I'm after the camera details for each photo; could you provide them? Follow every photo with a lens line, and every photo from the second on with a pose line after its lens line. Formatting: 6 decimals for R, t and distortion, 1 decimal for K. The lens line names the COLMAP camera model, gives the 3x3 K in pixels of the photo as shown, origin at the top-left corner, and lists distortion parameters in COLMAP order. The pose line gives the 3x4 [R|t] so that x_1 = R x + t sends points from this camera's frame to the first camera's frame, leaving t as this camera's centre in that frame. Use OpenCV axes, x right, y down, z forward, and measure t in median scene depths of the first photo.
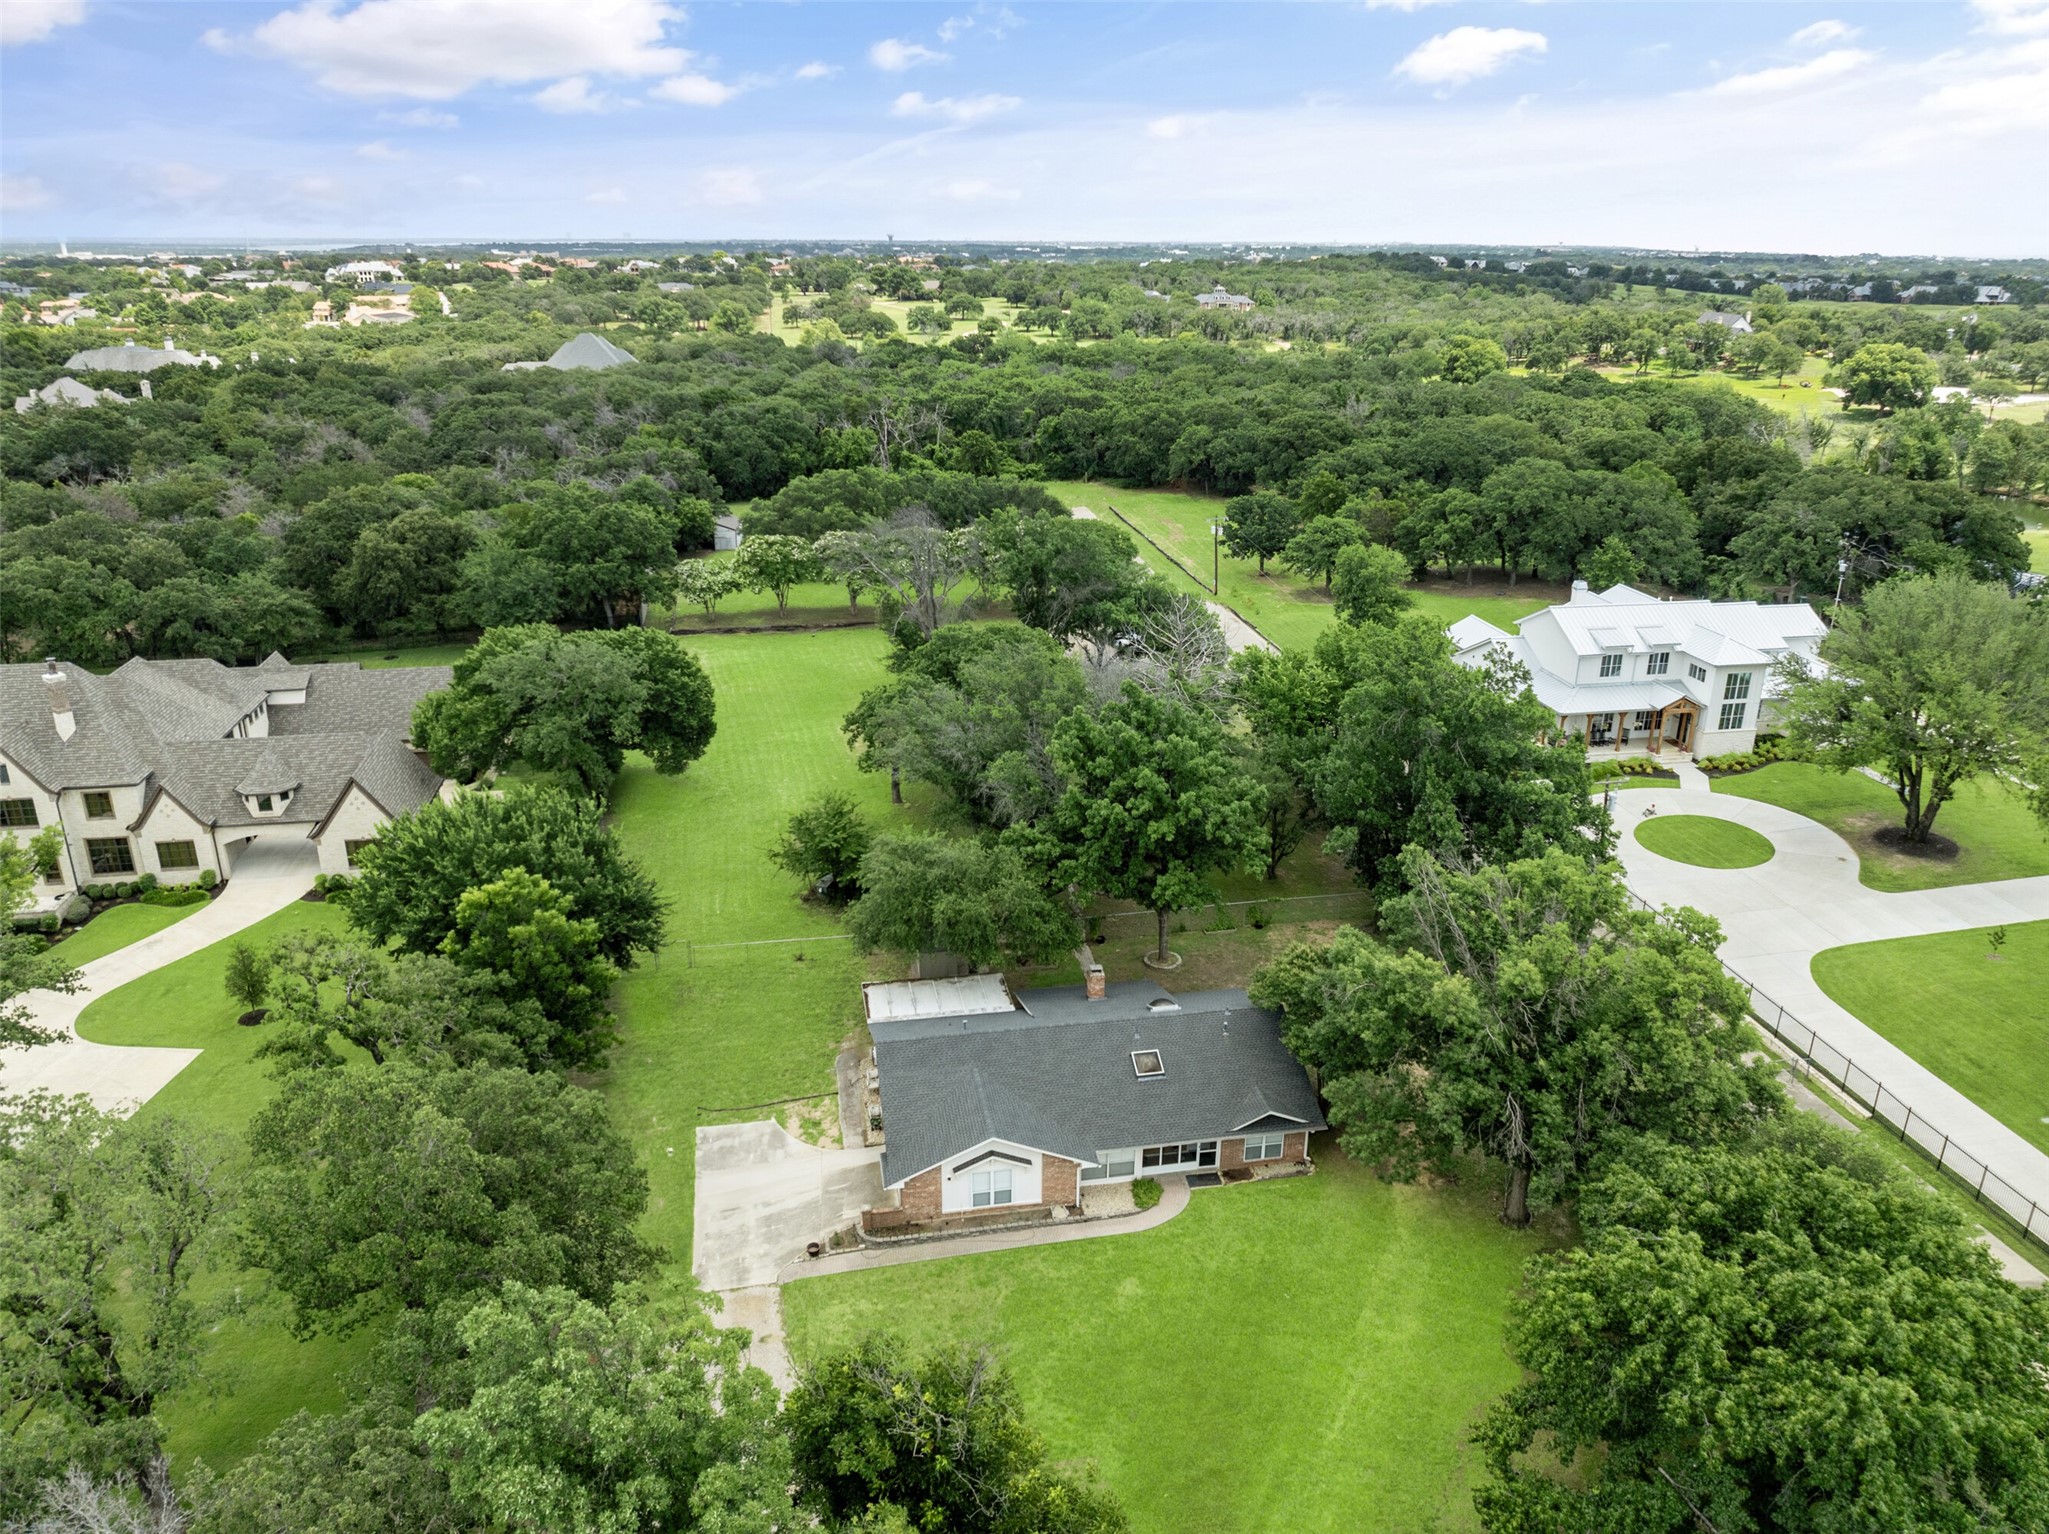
lens RADIAL K [[1430.8, 0, 1036.6], [0, 1430.8, 762.0], [0, 0, 1]] dist [-0.017249, -0.020718]
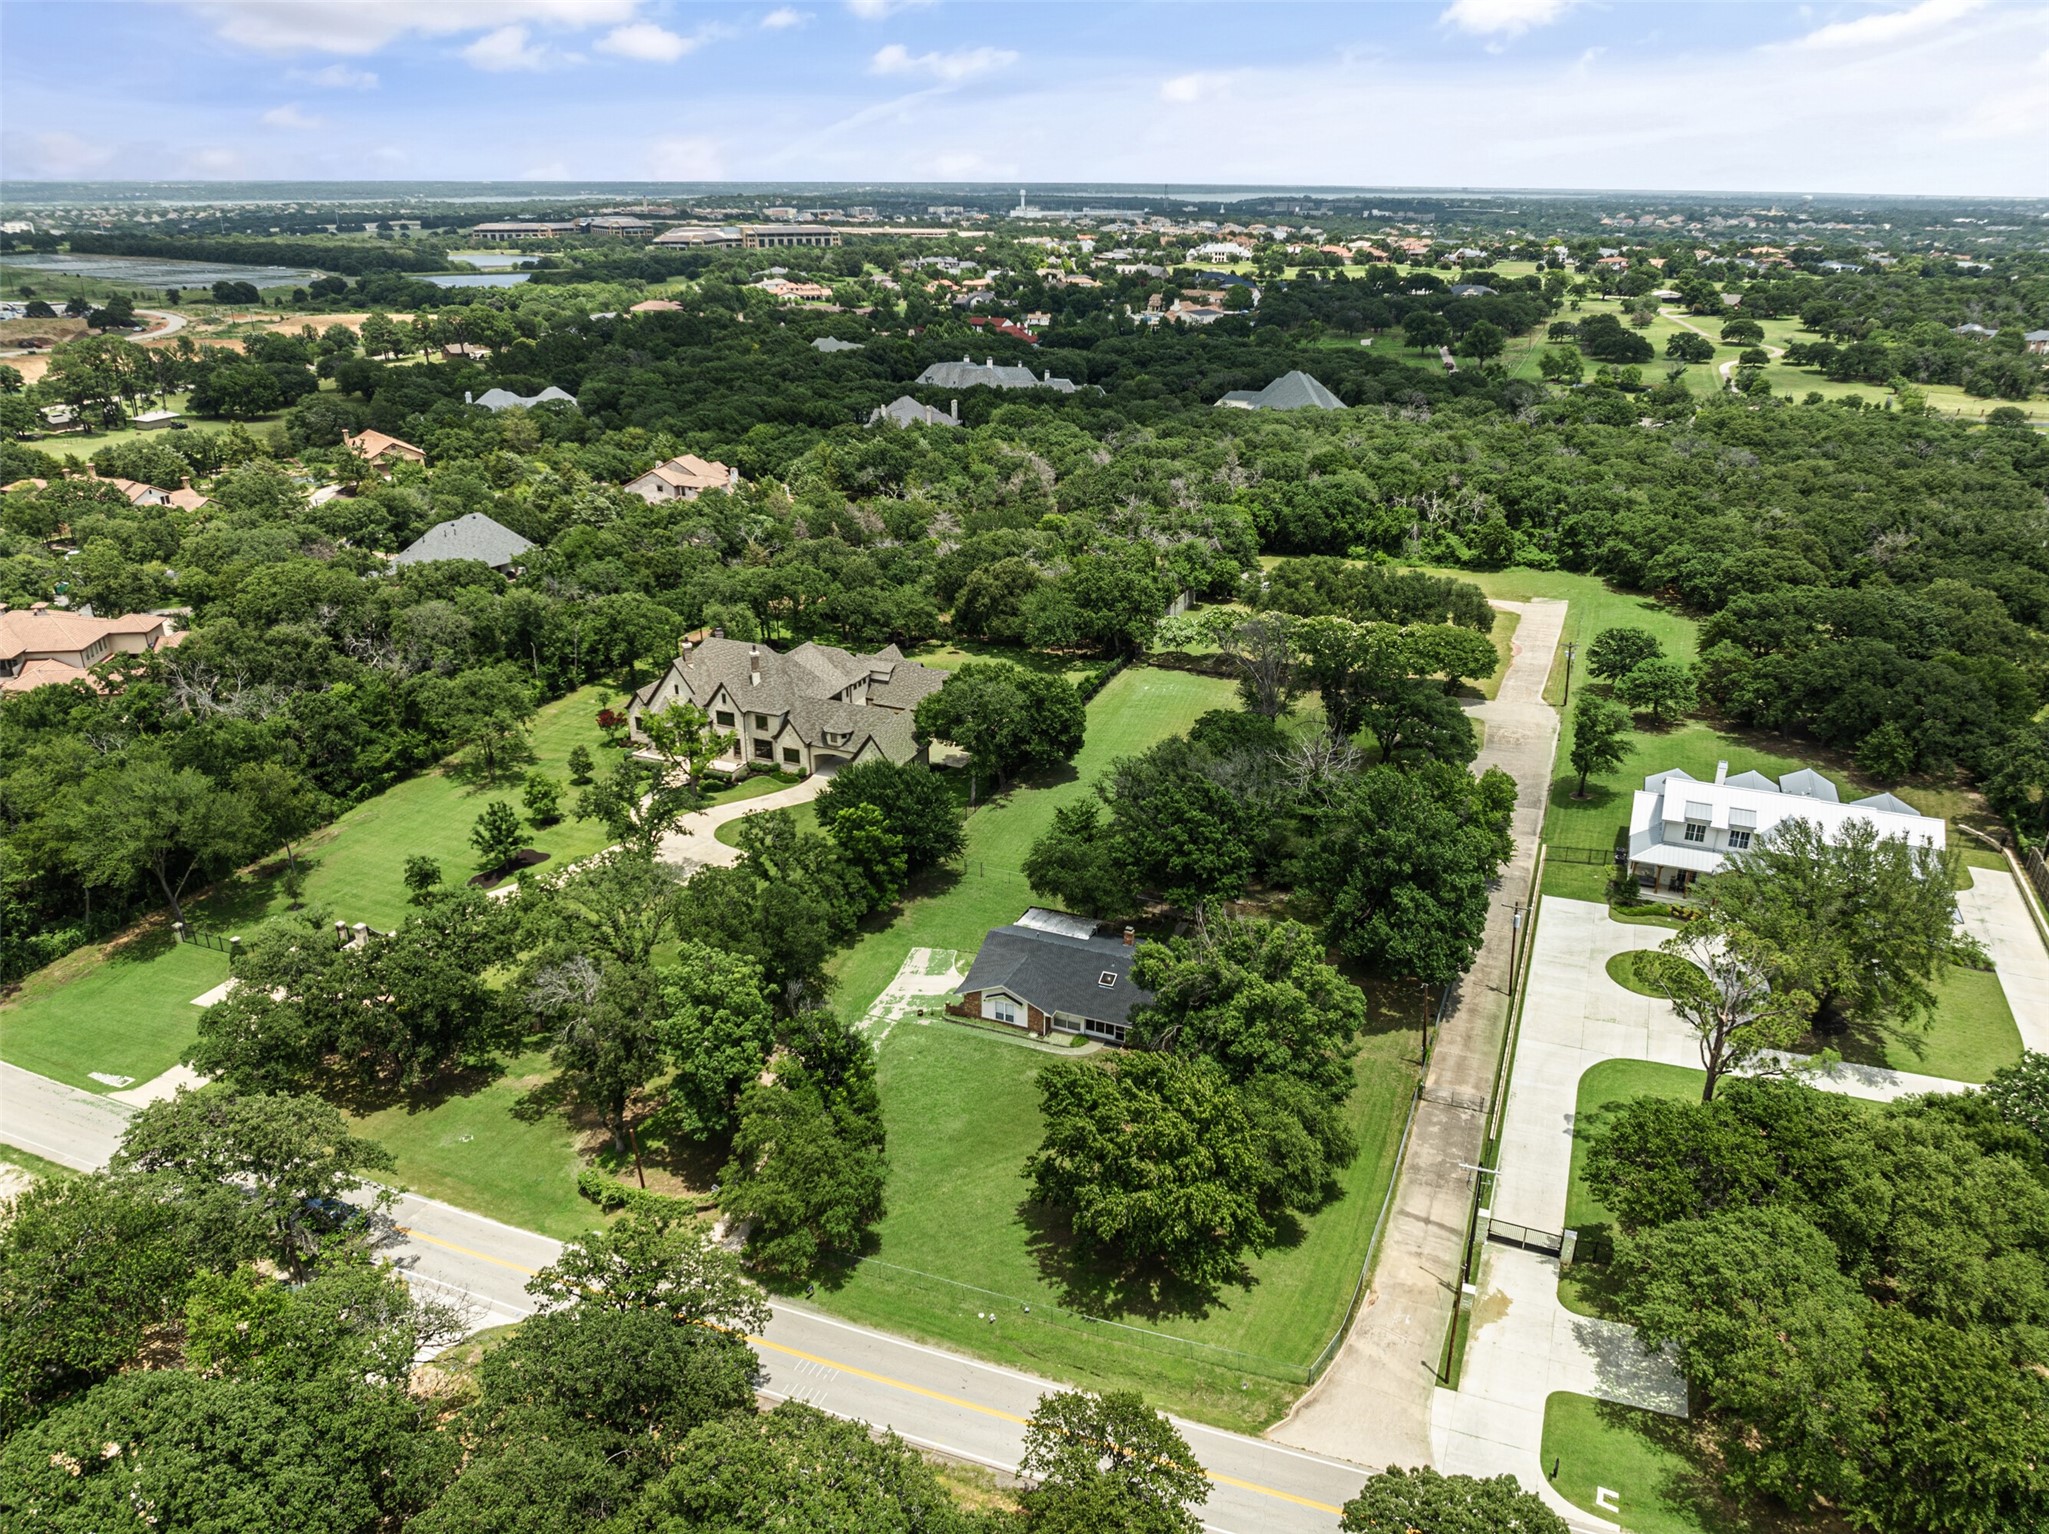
lens RADIAL K [[1430.8, 0, 1036.6], [0, 1430.8, 762.0], [0, 0, 1]] dist [-0.017249, -0.020718]
pose [[0.839386, 0.203583, -0.503970, 0.638501], [-0.187774, 0.978731, 0.082621, -0.147402], [0.510071, 0.025282, 0.859761, -0.477348]]
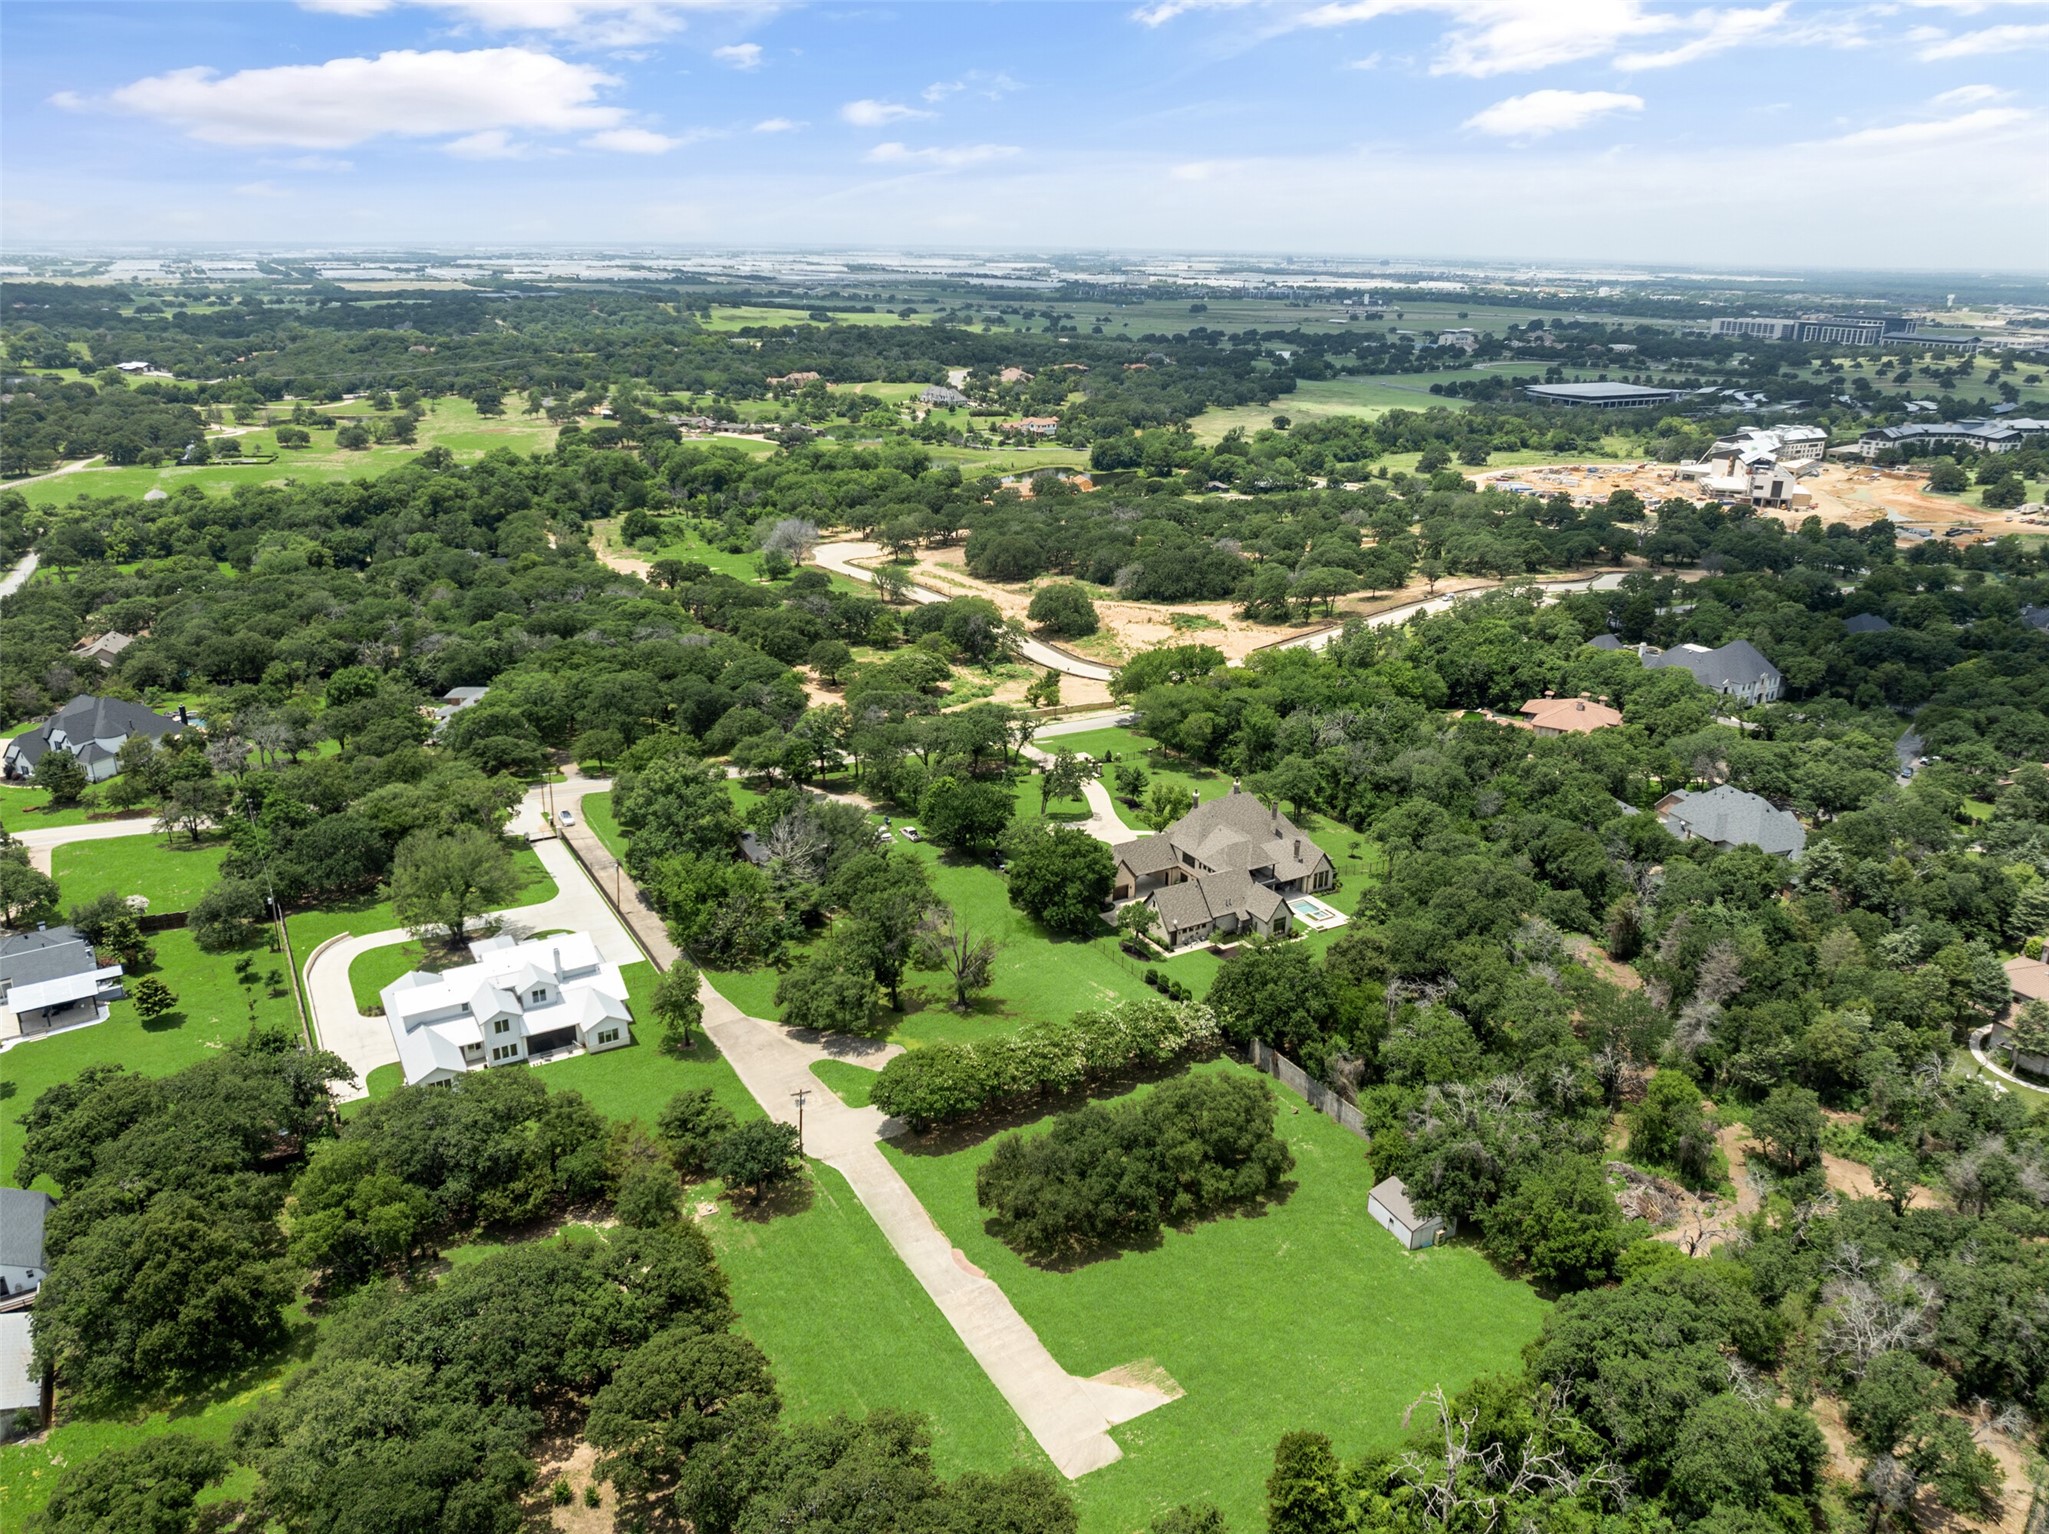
lens RADIAL K [[1430.8, 0, 1036.6], [0, 1430.8, 762.0], [0, 0, 1]] dist [-0.017249, -0.020718]
pose [[-0.940751, 0.094384, -0.325698, 0.473762], [-0.138527, 0.769714, 0.623178, -1.763911], [0.309512, 0.631373, -0.711034, 2.788819]]
